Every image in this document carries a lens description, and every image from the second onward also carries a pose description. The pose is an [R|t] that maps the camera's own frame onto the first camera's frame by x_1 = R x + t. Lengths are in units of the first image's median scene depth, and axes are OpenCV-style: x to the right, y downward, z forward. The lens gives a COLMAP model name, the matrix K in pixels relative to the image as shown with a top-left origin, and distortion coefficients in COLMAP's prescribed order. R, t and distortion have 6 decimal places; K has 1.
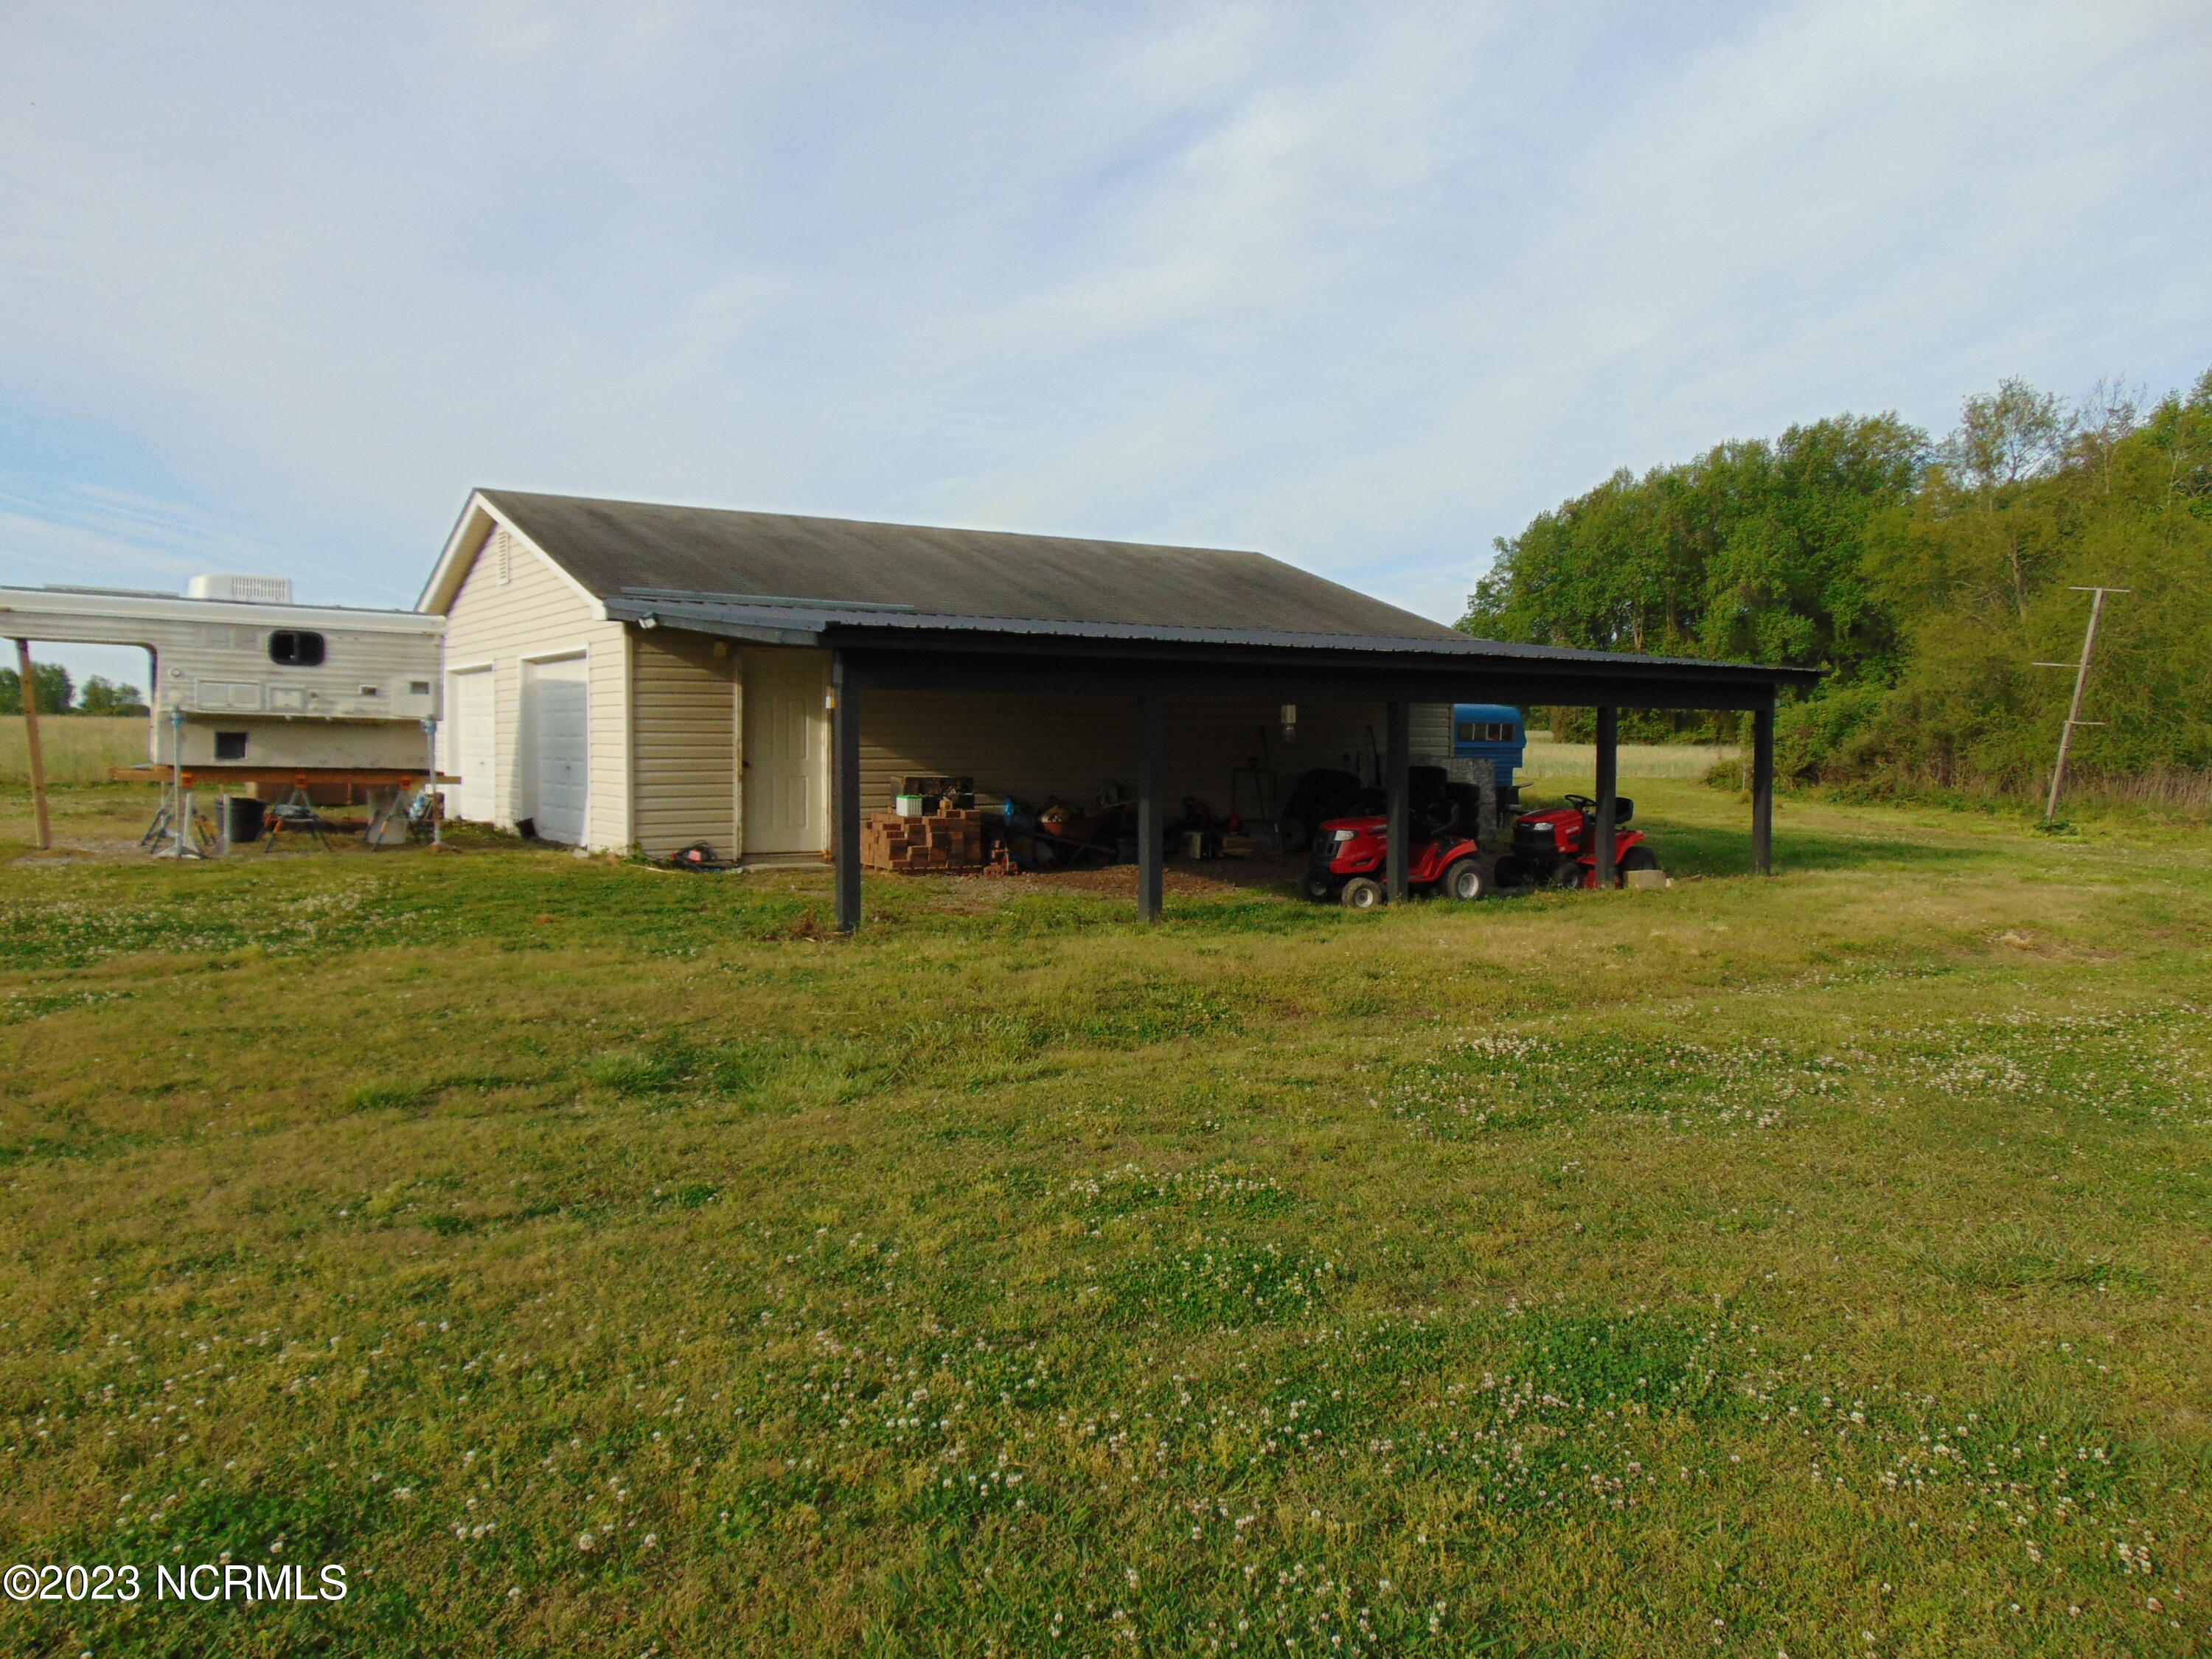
lens RADIAL K [[1620.5, 0, 1106.0], [0, 1620.5, 829.5], [0, 0, 1]] dist [-0.036080, 0.073132]
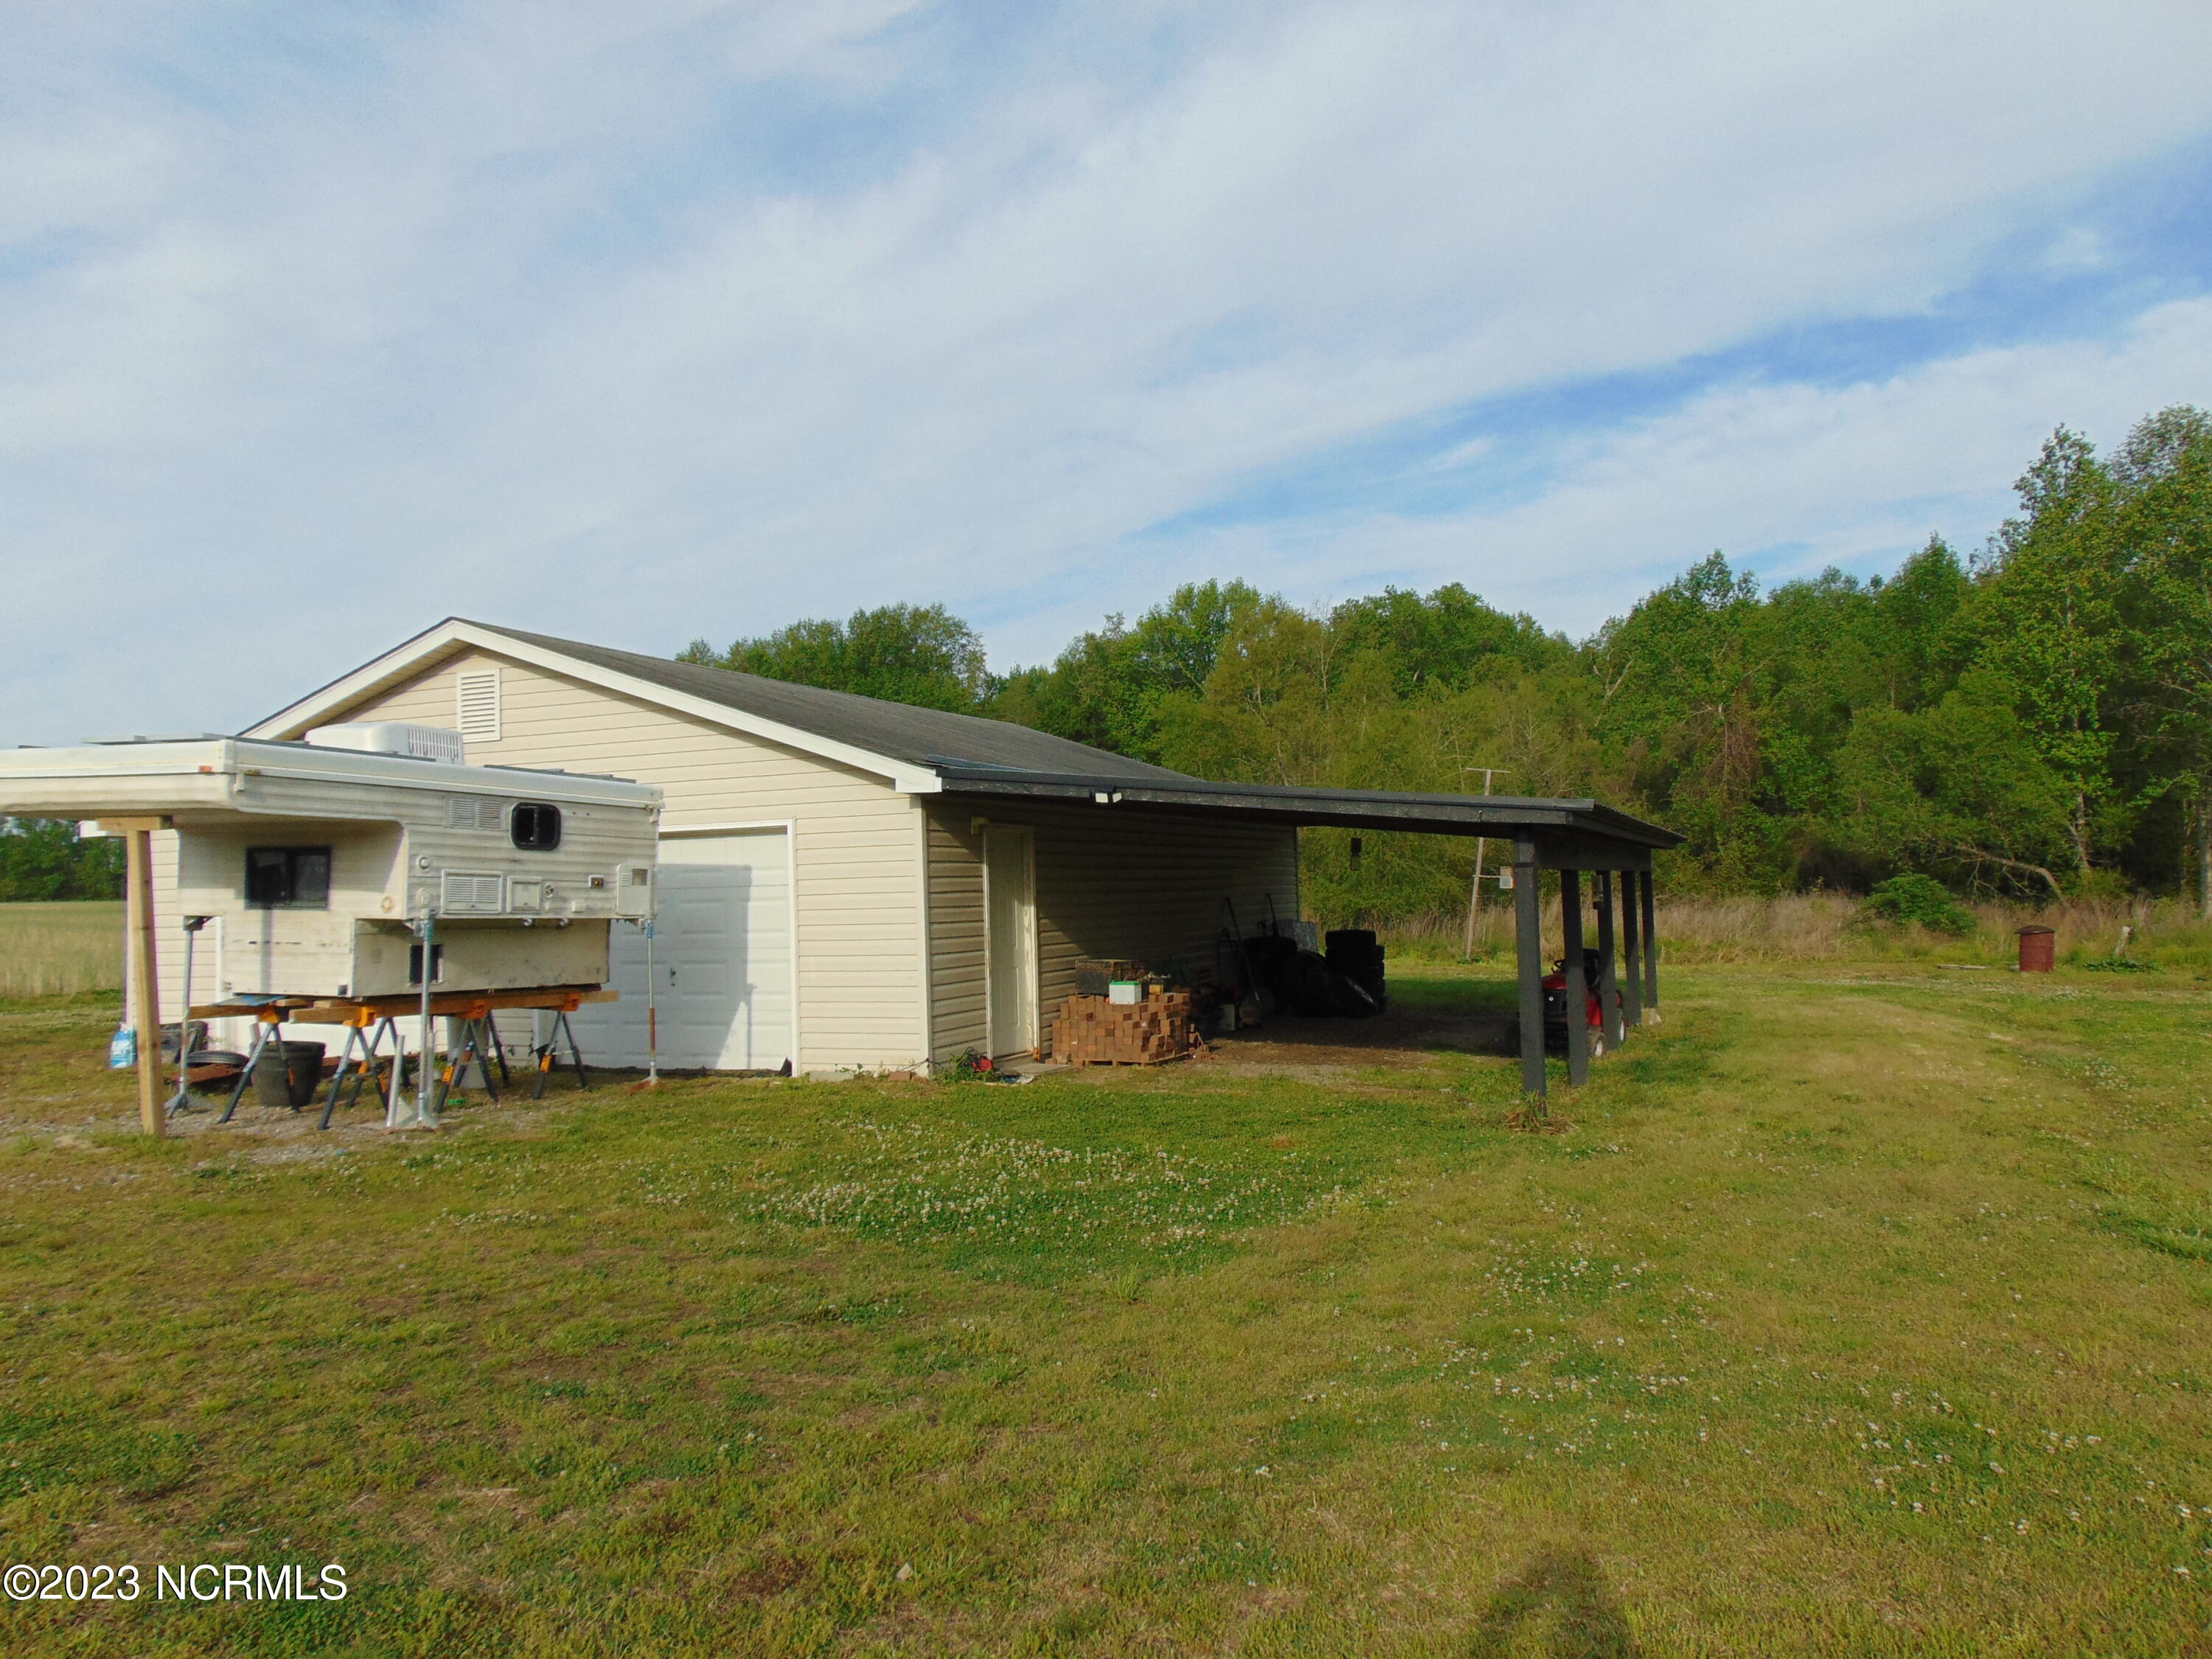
lens RADIAL K [[1633.3, 0, 1108.2], [0, 1633.3, 797.2], [0, 0, 1]] dist [-0.045932, 0.078929]
pose [[0.831022, 0.003478, 0.556228, -0.643793], [0.064175, 0.992703, -0.102087, -0.030654], [-0.552525, 0.120532, 0.824735, 0.223632]]
